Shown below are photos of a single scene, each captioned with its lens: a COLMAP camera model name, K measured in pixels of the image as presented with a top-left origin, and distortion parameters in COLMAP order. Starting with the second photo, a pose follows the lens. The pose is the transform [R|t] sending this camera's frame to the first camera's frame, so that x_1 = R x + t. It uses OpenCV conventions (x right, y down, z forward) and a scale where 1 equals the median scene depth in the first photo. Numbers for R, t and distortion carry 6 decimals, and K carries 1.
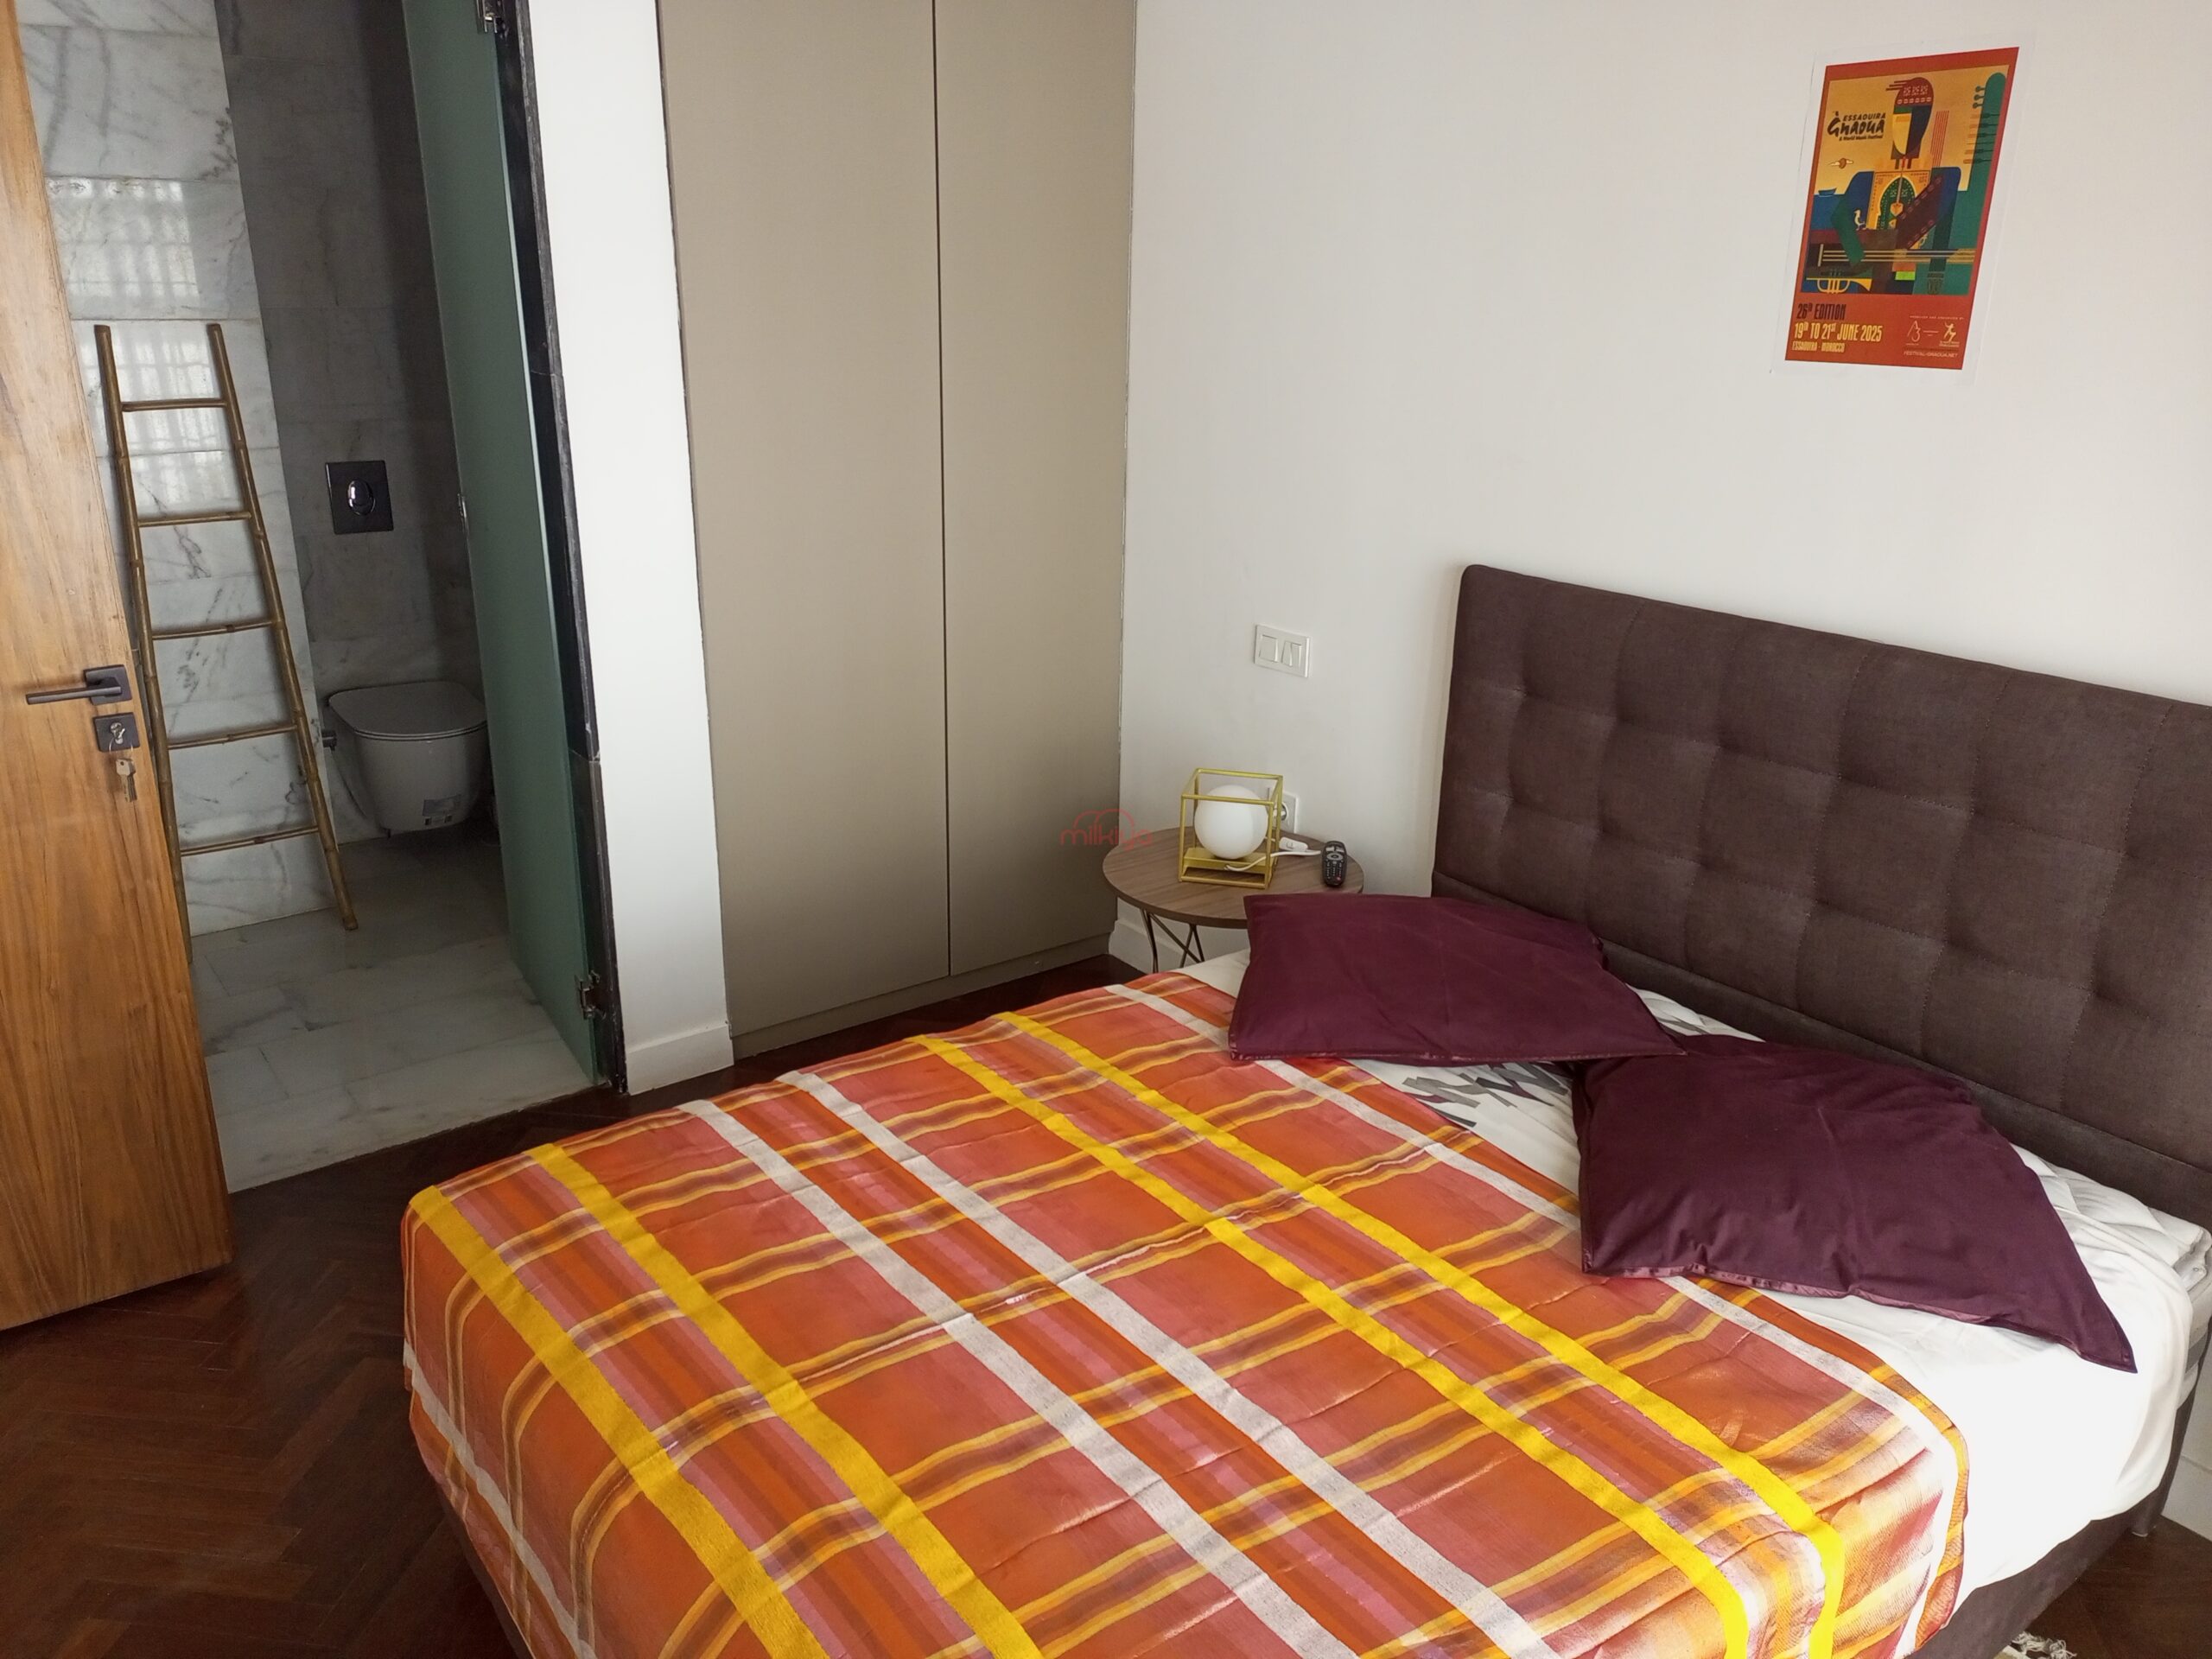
lens RADIAL K [[1653.9, 0, 1106.1], [0, 1653.9, 802.4], [0, 0, 1]] dist [0.029543, 0.001060]
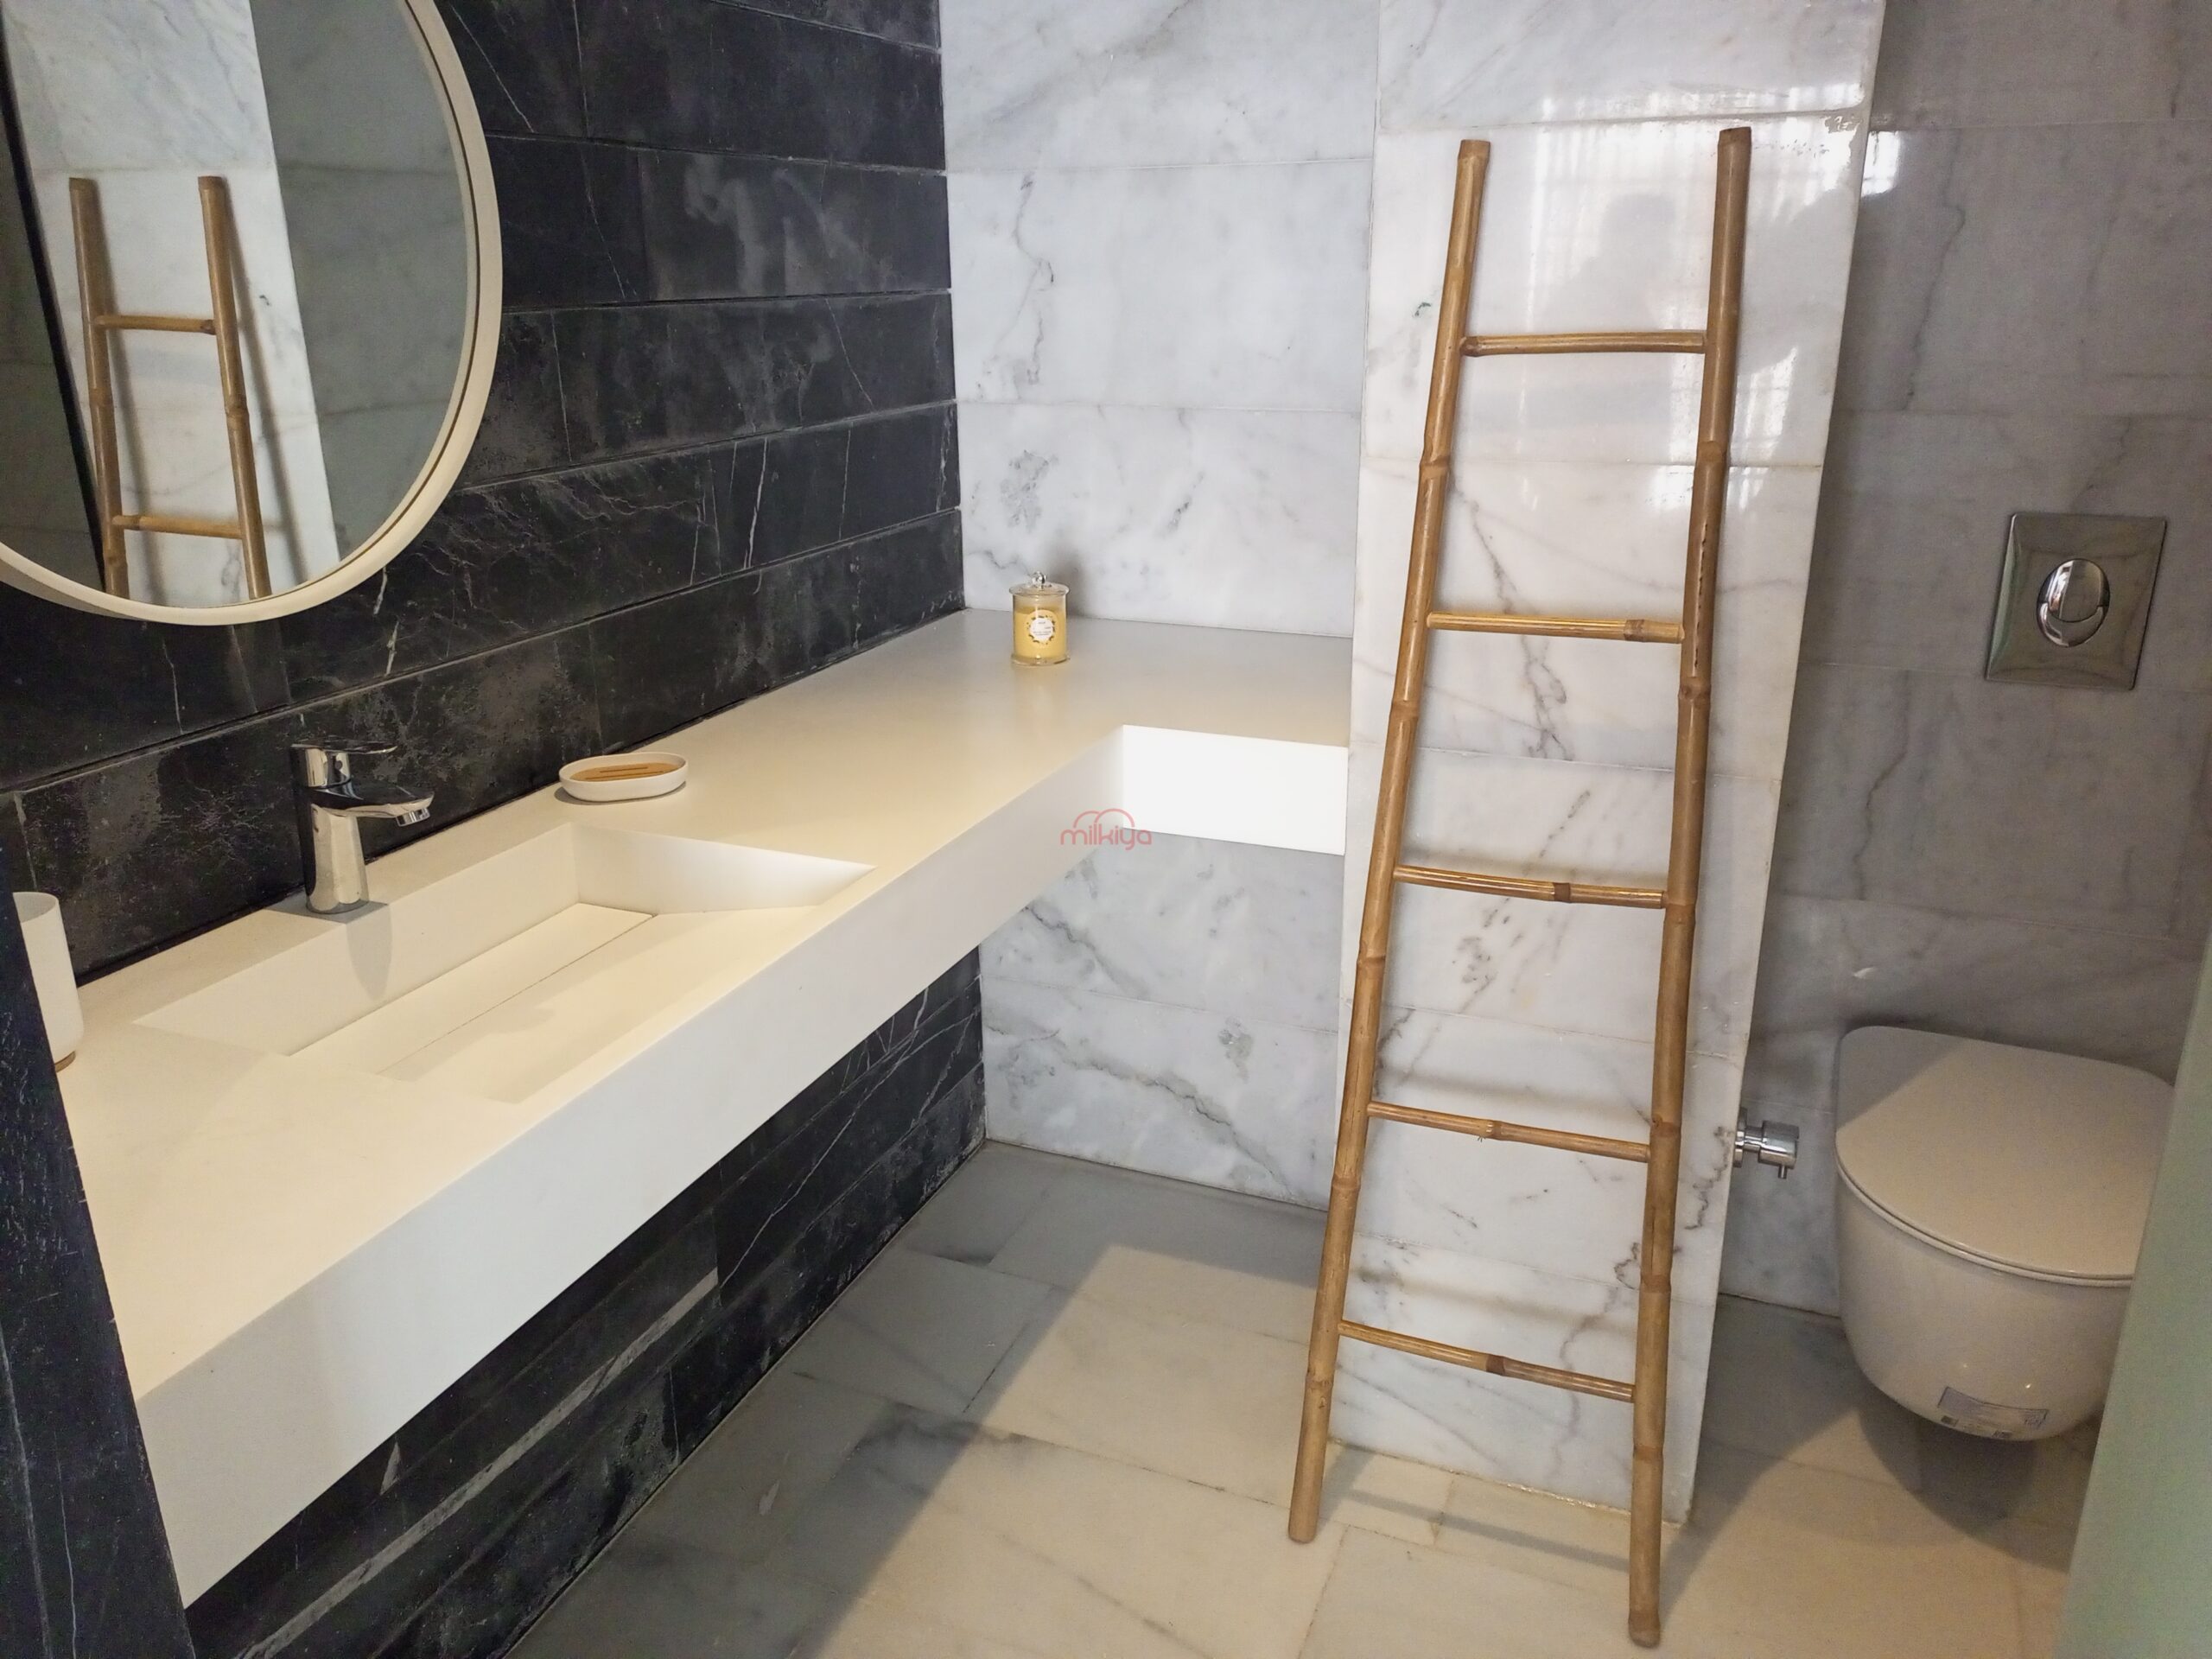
lens RADIAL K [[1653.9, 0, 1106.1], [0, 1653.9, 802.4], [0, 0, 1]] dist [0.029543, 0.001060]
pose [[0.500754, 0.260792, -0.825368, -0.247362], [-0.259115, 0.954970, 0.144537, -0.153503], [0.825896, 0.141488, 0.545781, 0.672812]]
